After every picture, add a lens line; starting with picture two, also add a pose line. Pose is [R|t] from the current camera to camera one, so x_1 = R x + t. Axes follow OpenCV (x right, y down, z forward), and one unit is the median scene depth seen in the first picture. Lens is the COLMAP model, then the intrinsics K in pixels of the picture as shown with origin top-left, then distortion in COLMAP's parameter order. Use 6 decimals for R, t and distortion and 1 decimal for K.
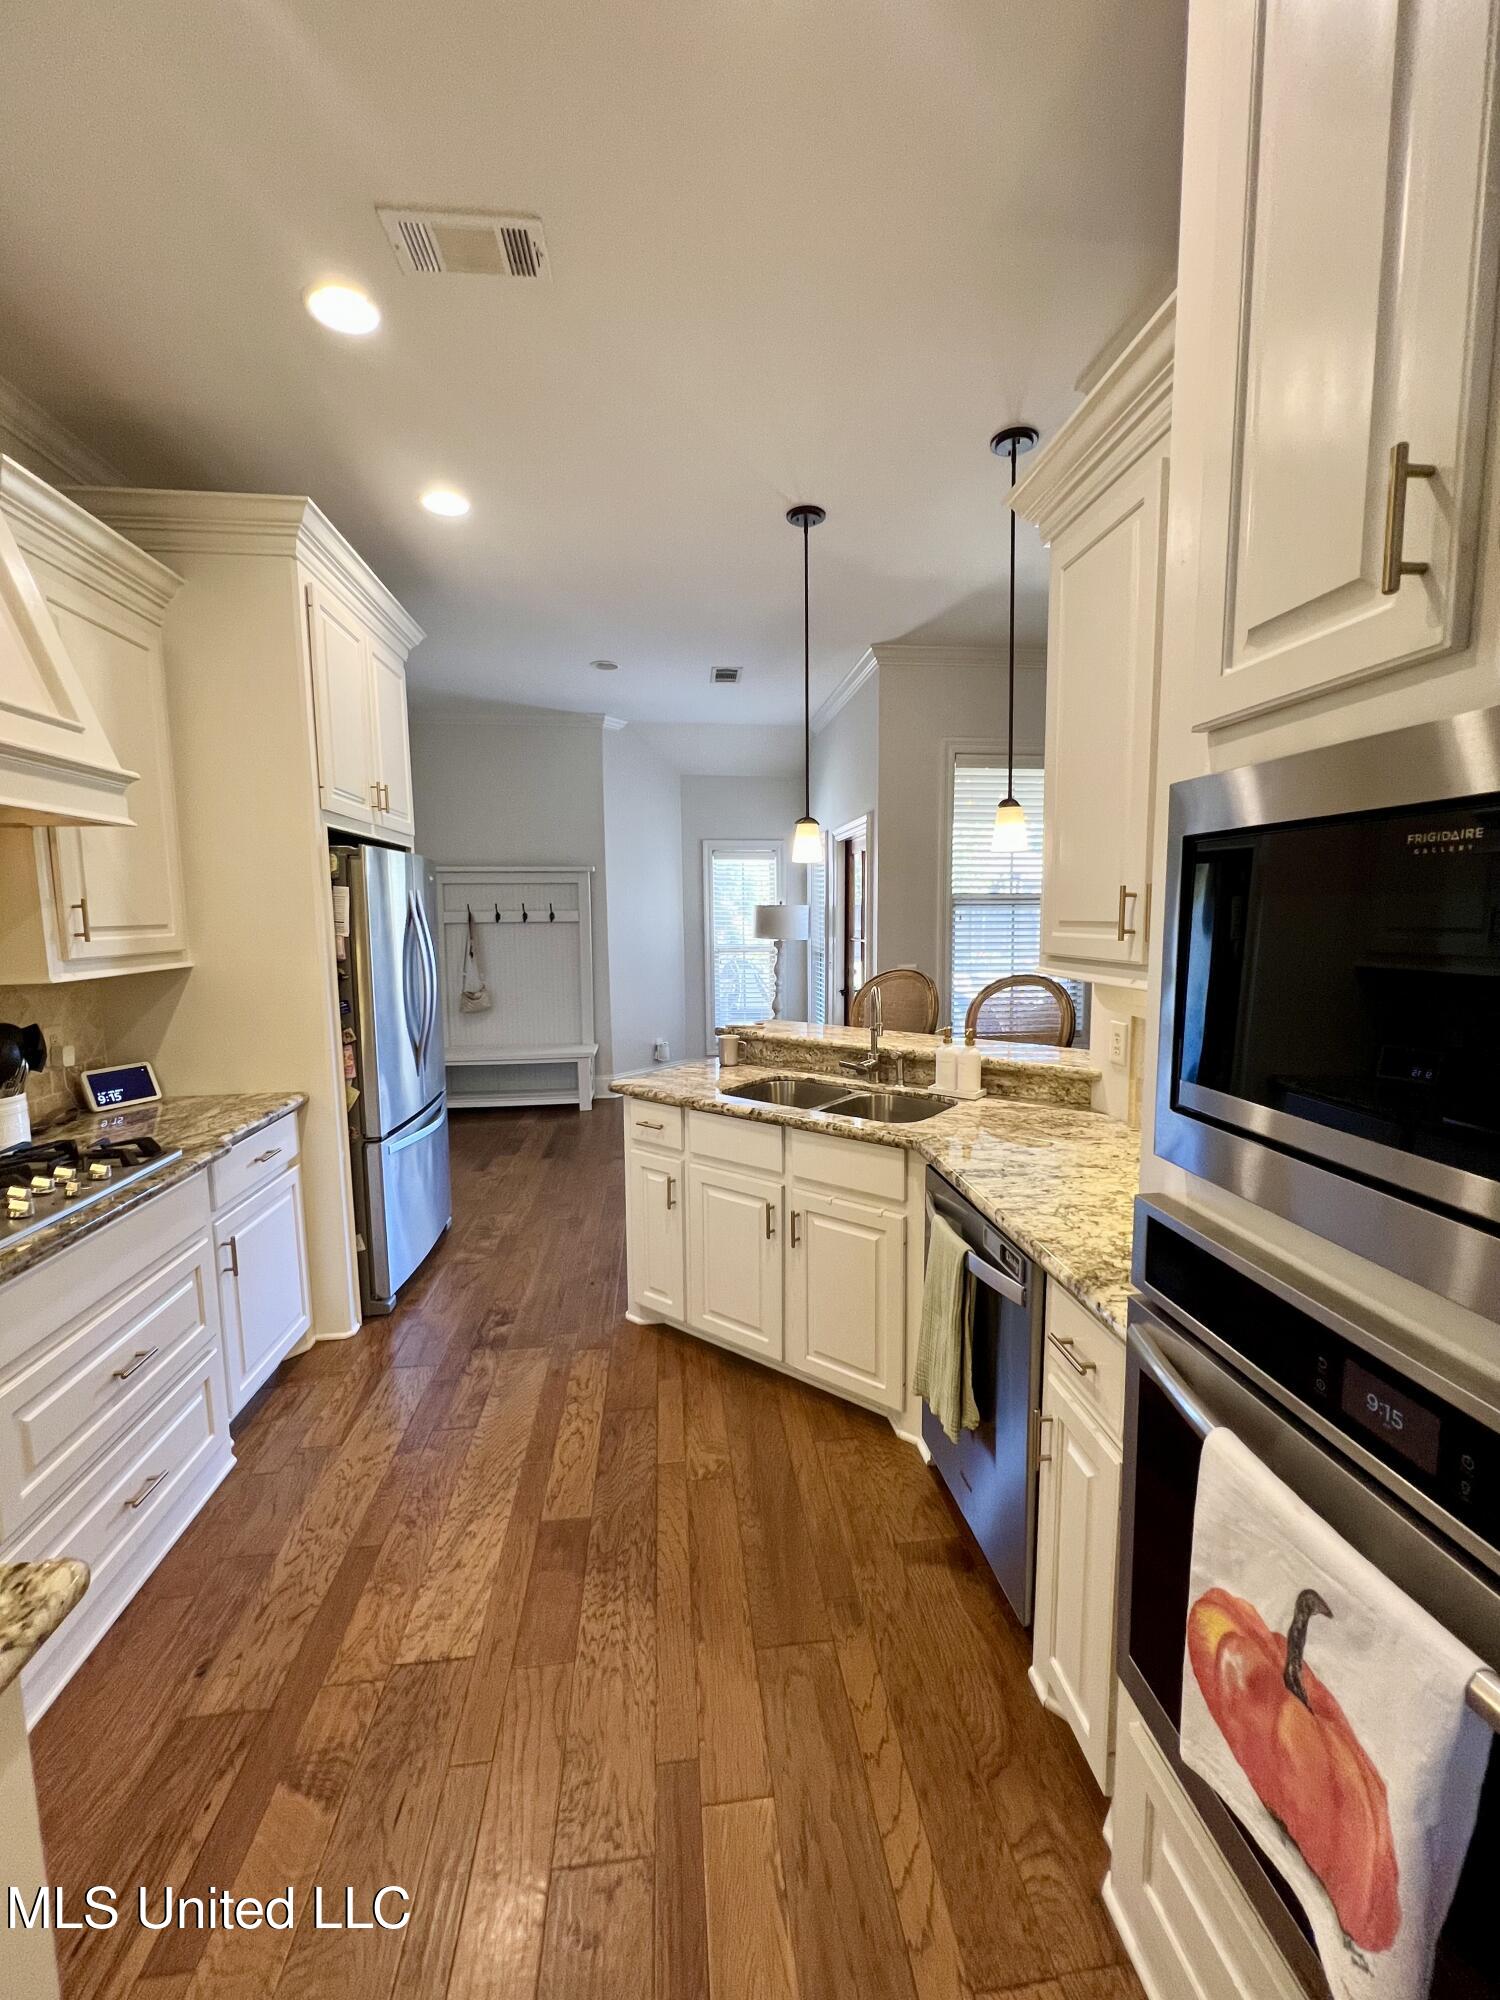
lens RADIAL K [[804.6, 0, 755.3], [0, 804.6, 996.0], [0, 0, 1]] dist [-0.004752, 0.001208]
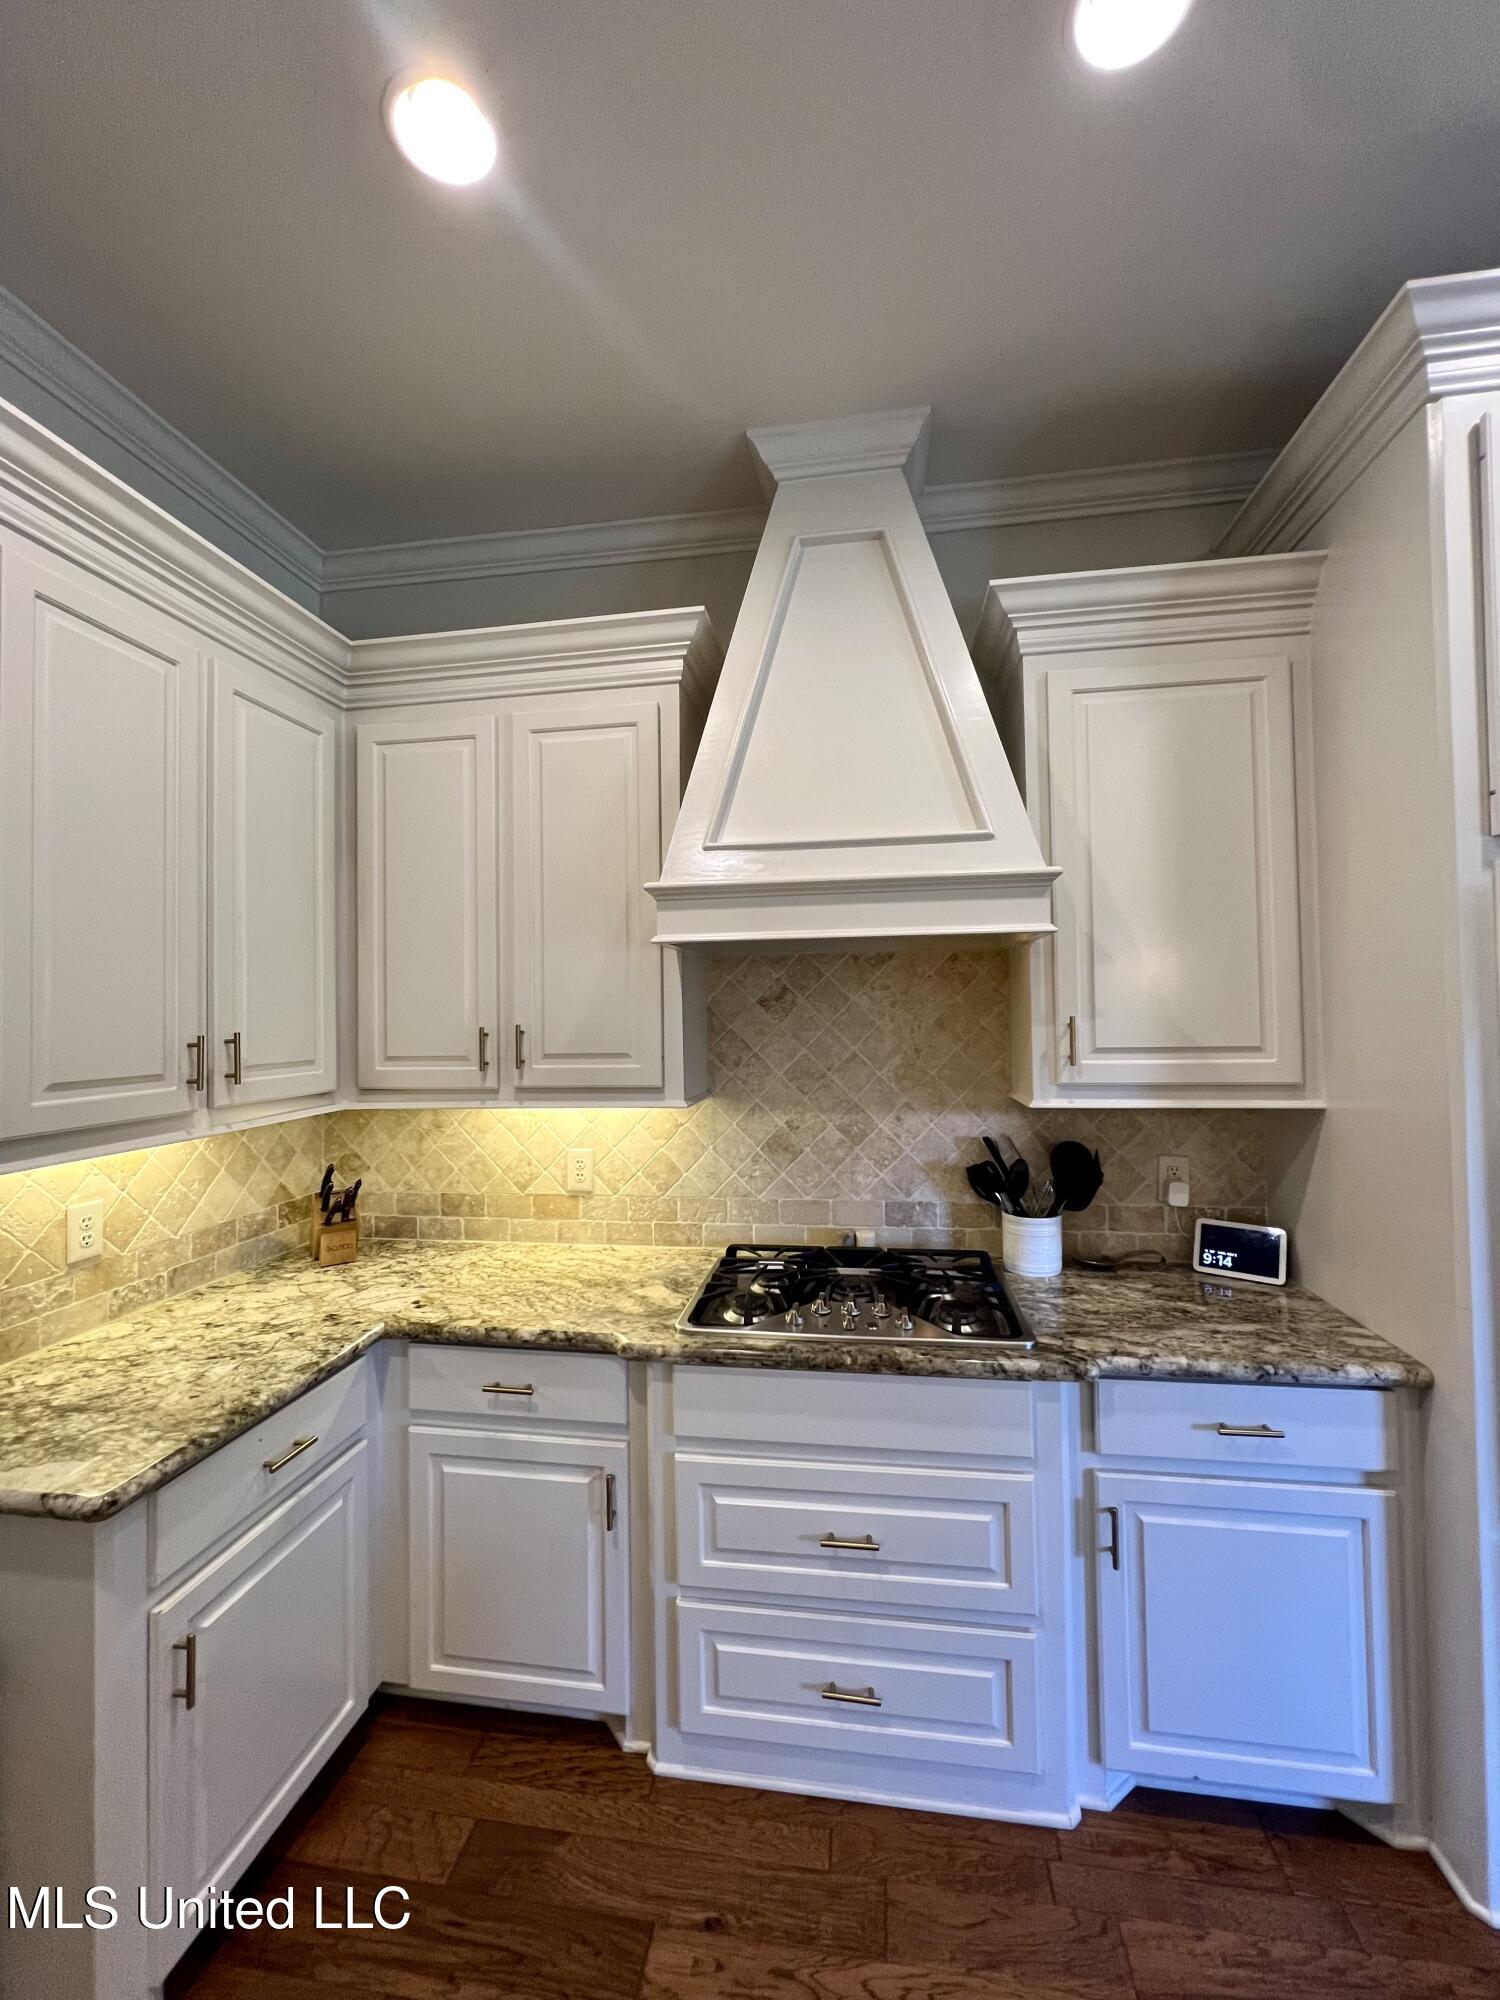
lens RADIAL K [[804.6, 0, 752.7], [0, 804.6, 996.9], [0, 0, 1]] dist [-0.004752, 0.001208]
pose [[-0.264326, -0.003199, -0.964428, 0.079523], [-0.086161, 0.996074, 0.020310, -0.104175], [0.960577, 0.088465, -0.263564, 0.716061]]
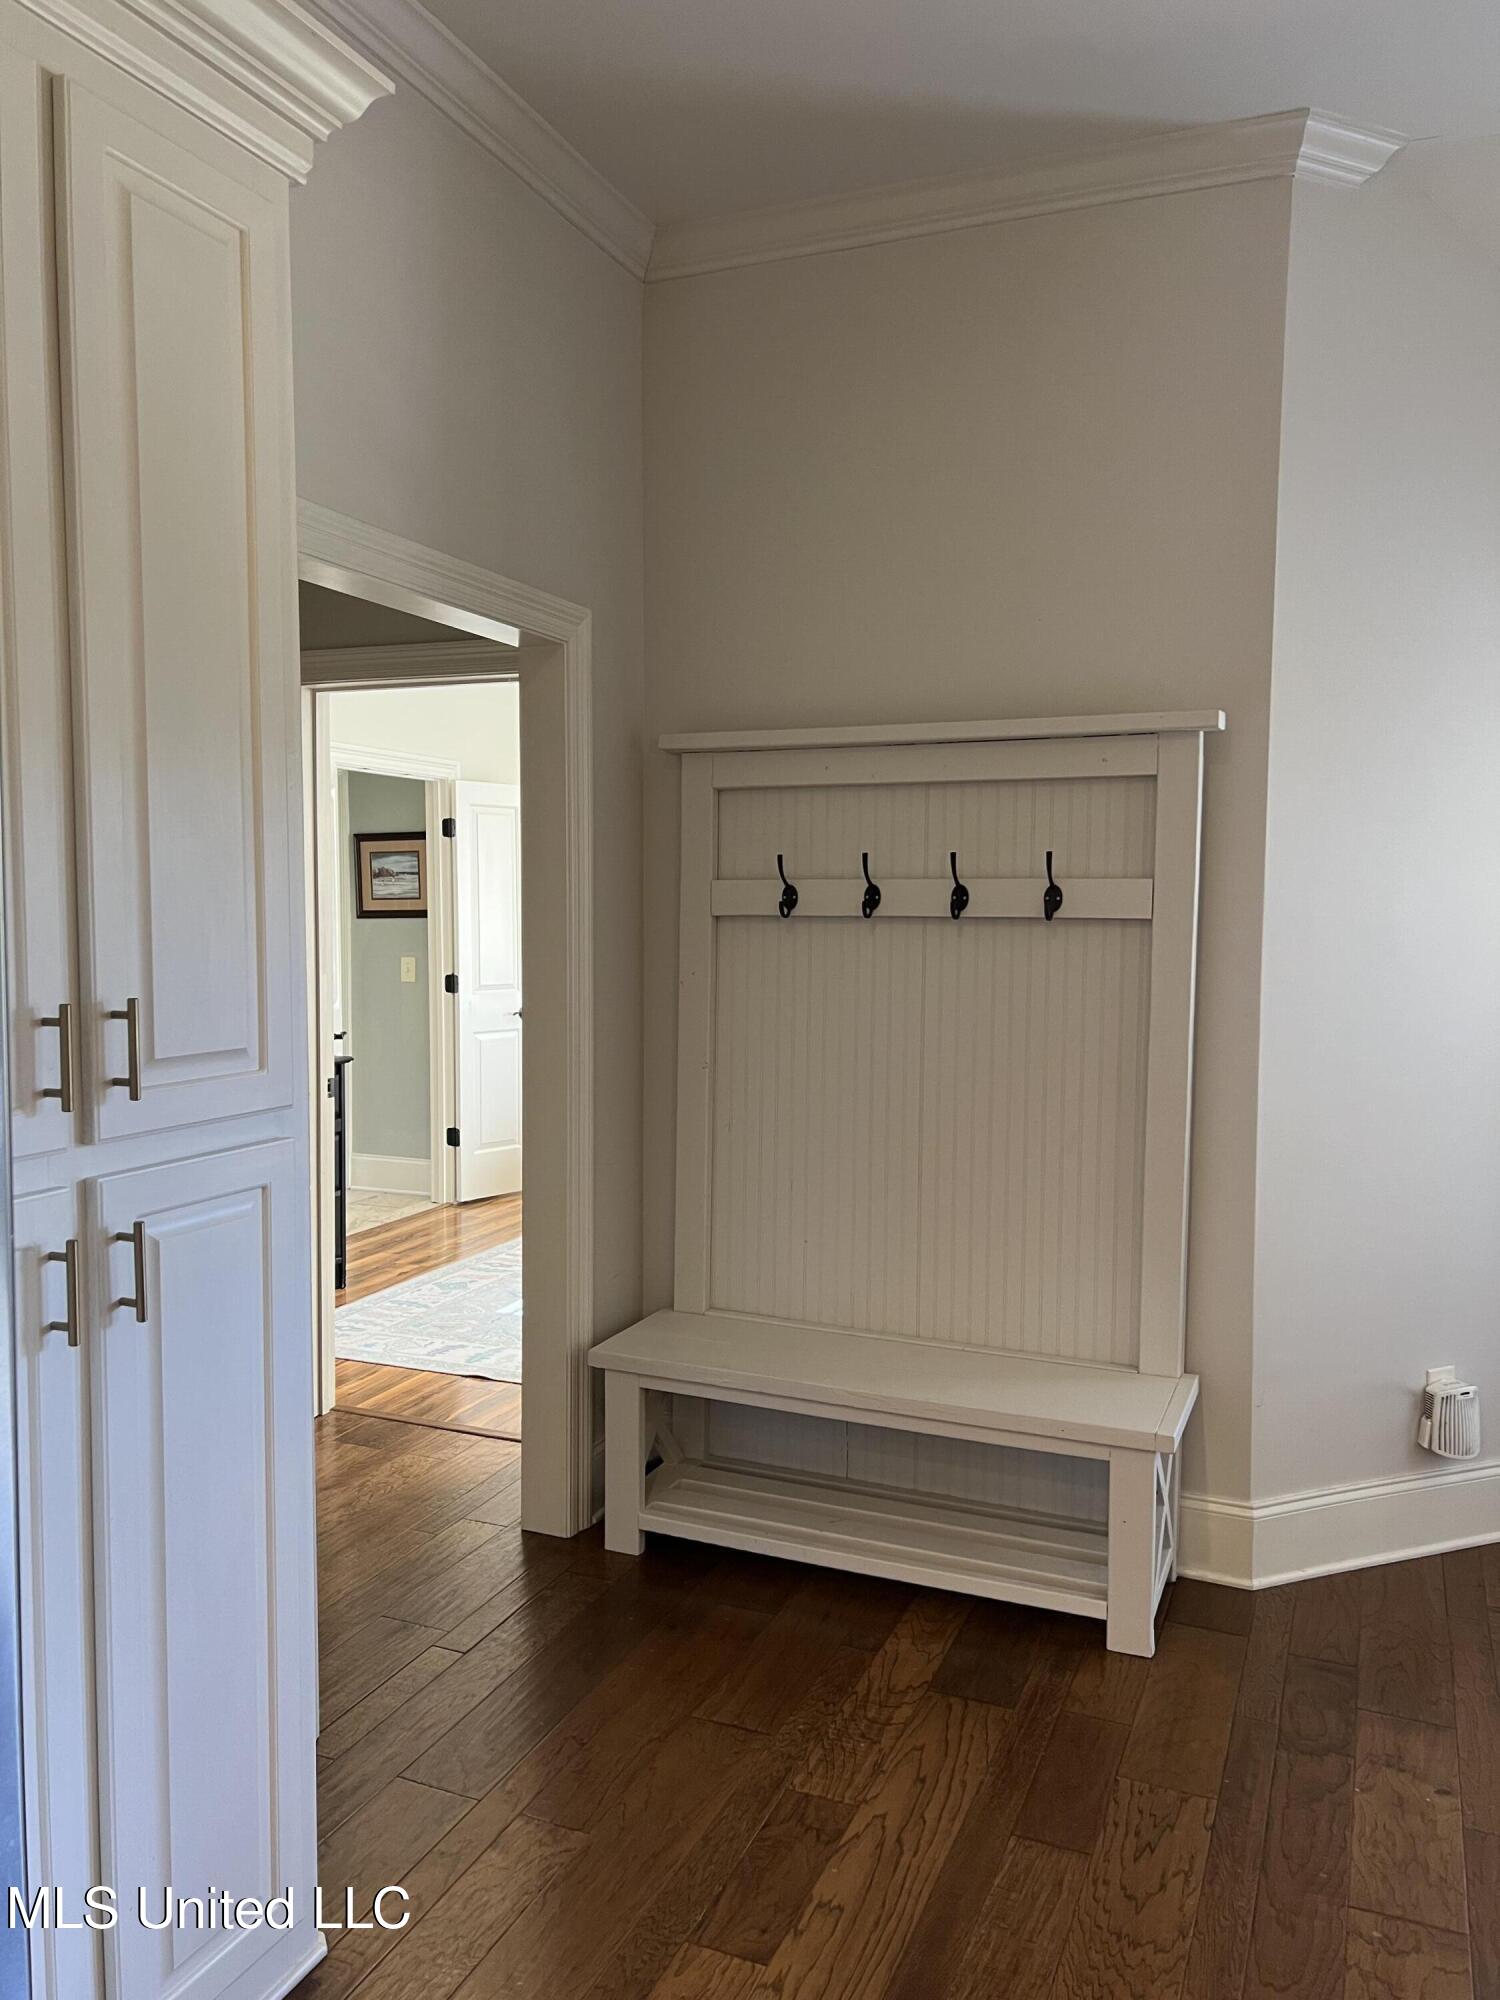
lens RADIAL K [[1498.5, 0, 752.5], [0, 1498.5, 1007.0], [0, 0, 1]] dist [0.041363, -0.046933]
pose [[0.872604, 0.053394, -0.485501, -0.218424], [-0.066455, 0.997742, -0.009713, -0.120760], [0.483886, 0.040740, 0.874182, 1.199438]]
